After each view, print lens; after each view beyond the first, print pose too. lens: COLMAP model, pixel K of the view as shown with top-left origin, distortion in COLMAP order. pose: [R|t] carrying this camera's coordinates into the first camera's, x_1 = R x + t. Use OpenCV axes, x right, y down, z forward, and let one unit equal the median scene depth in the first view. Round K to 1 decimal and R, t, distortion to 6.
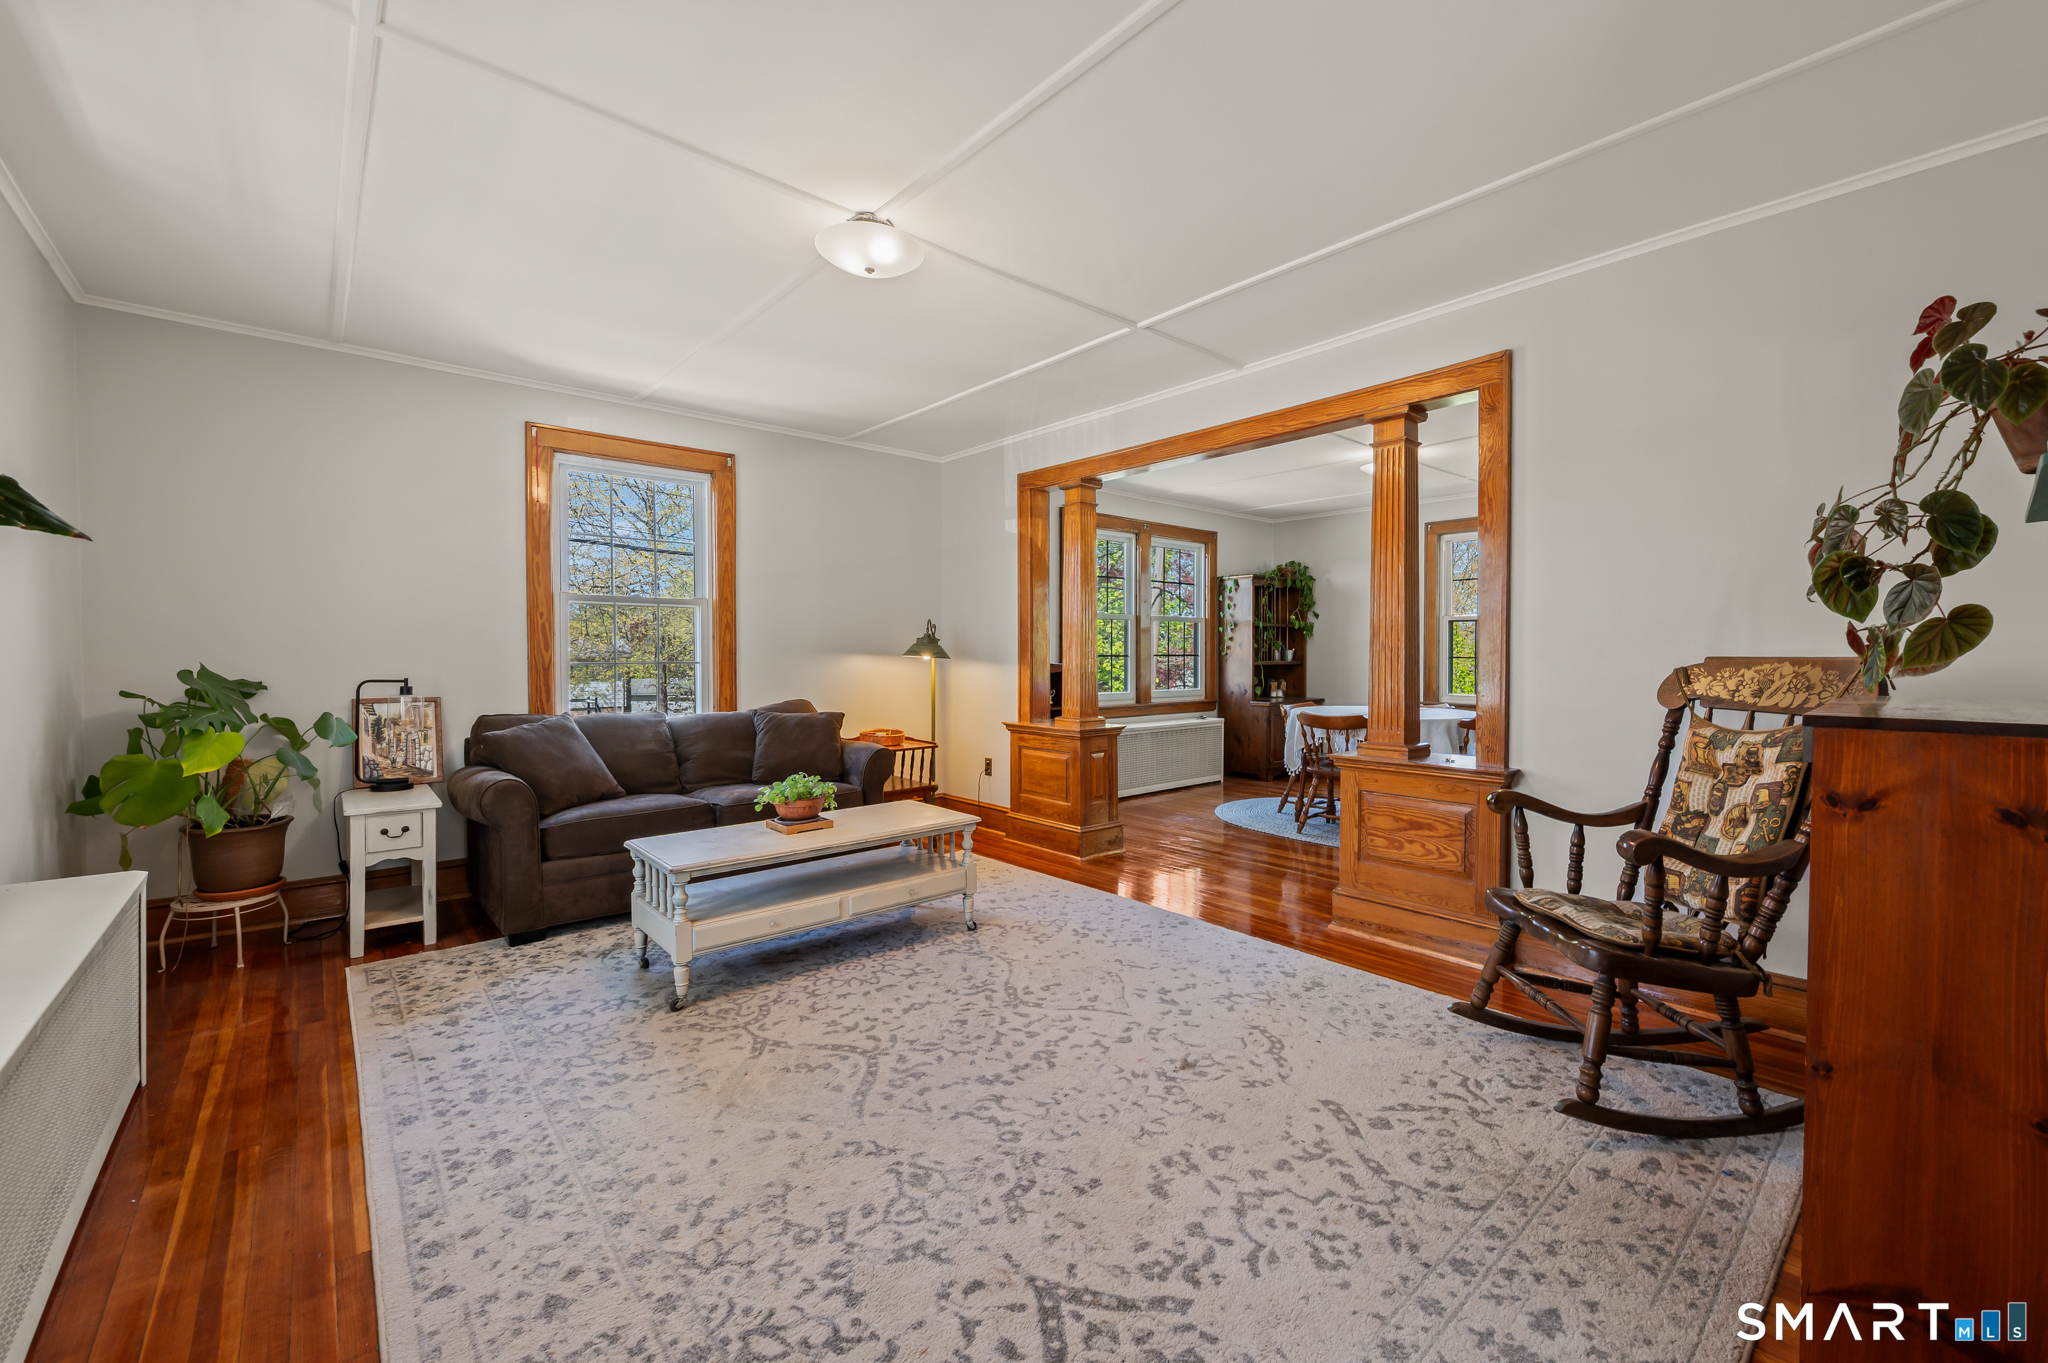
lens RADIAL K [[829.2, 0, 1024.7], [0, 829.2, 684.3], [0, 0, 1]] dist [-0.000909, 0.000749]
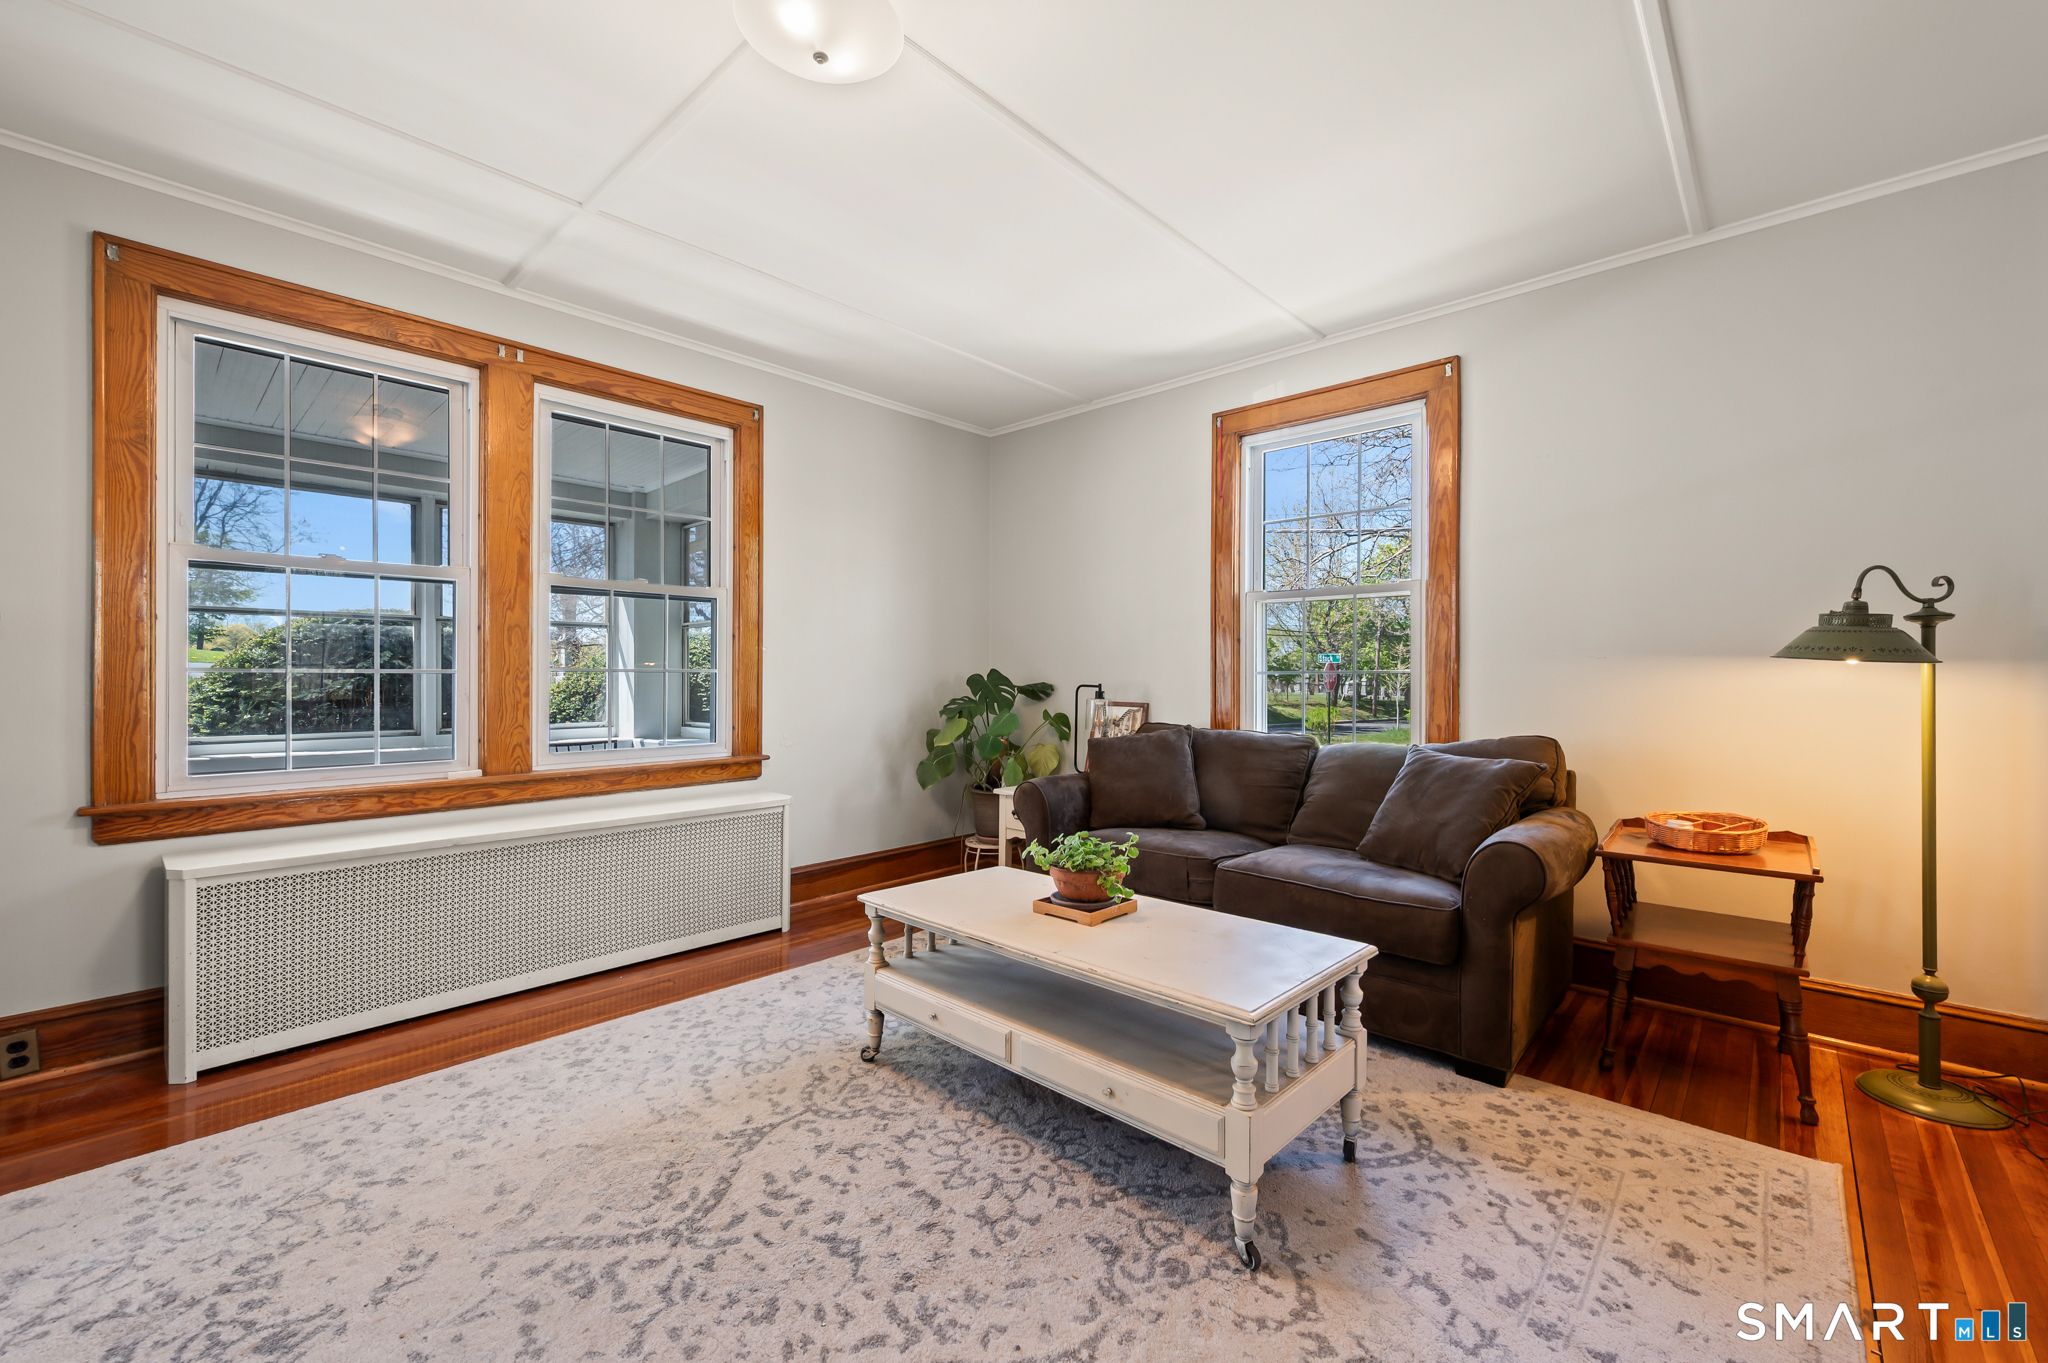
lens RADIAL K [[829.2, 0, 1036.4], [0, 829.2, 673.1], [0, 0, 1]] dist [-0.000909, 0.000749]
pose [[0.118165, -0.000808, -0.992994, 0.503927], [-0.038646, 0.999238, -0.005412, -0.017030], [0.992242, 0.039015, 0.118044, 1.141591]]
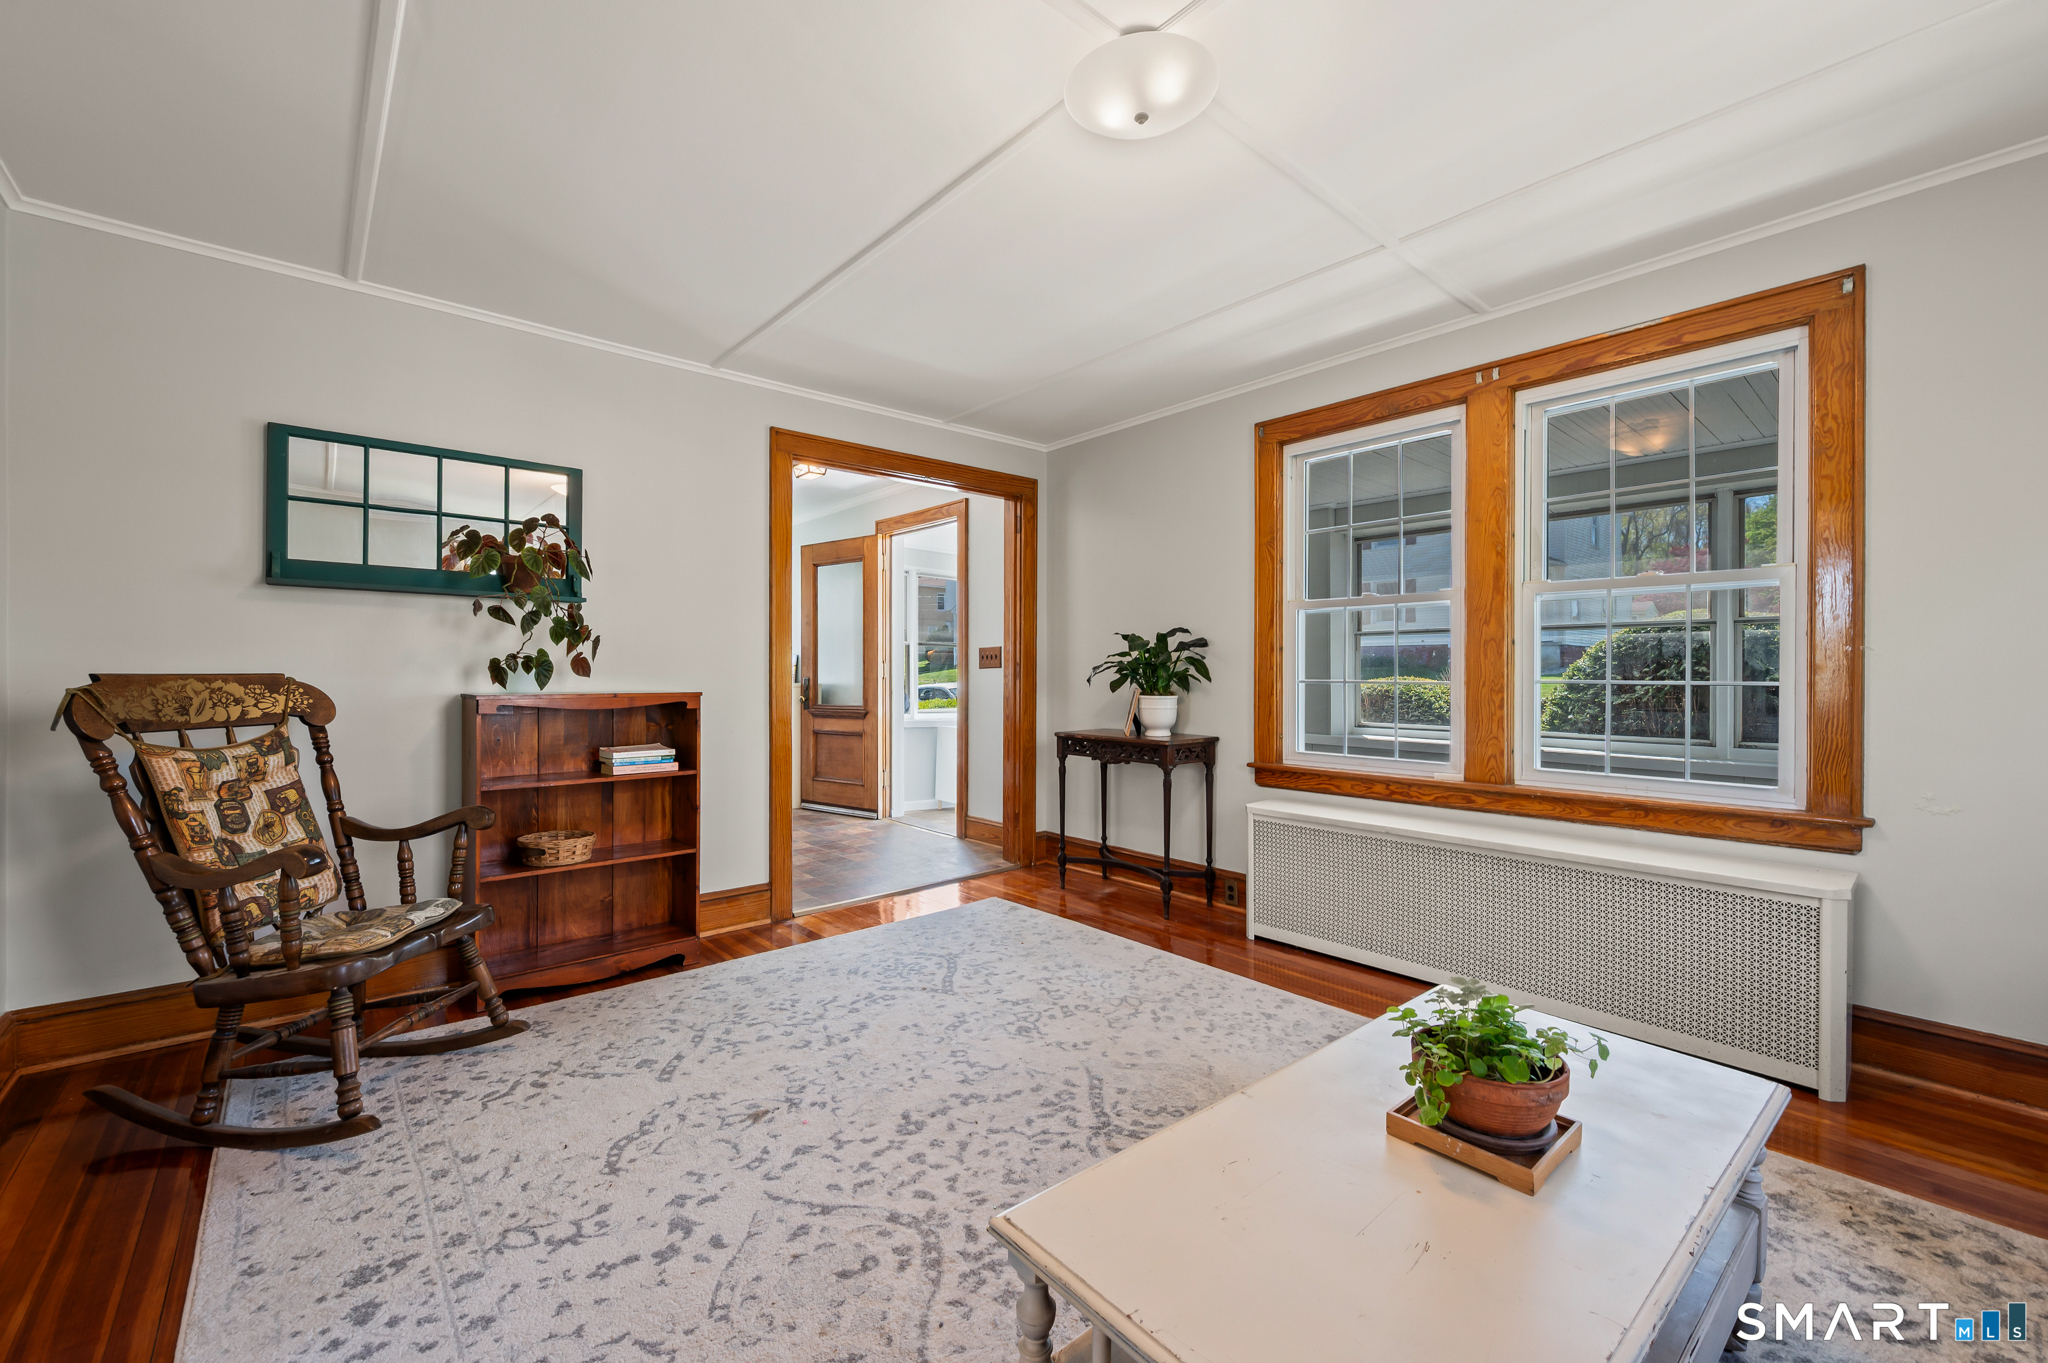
lens RADIAL K [[829.2, 0, 1028.0], [0, 829.2, 679.5], [0, 0, 1]] dist [-0.000909, 0.000749]
pose [[-0.999957, 0.001806, -0.009105, -0.089284], [0.001407, 0.999045, 0.043672, -0.059327], [0.009175, 0.043657, -0.999004, 1.770548]]
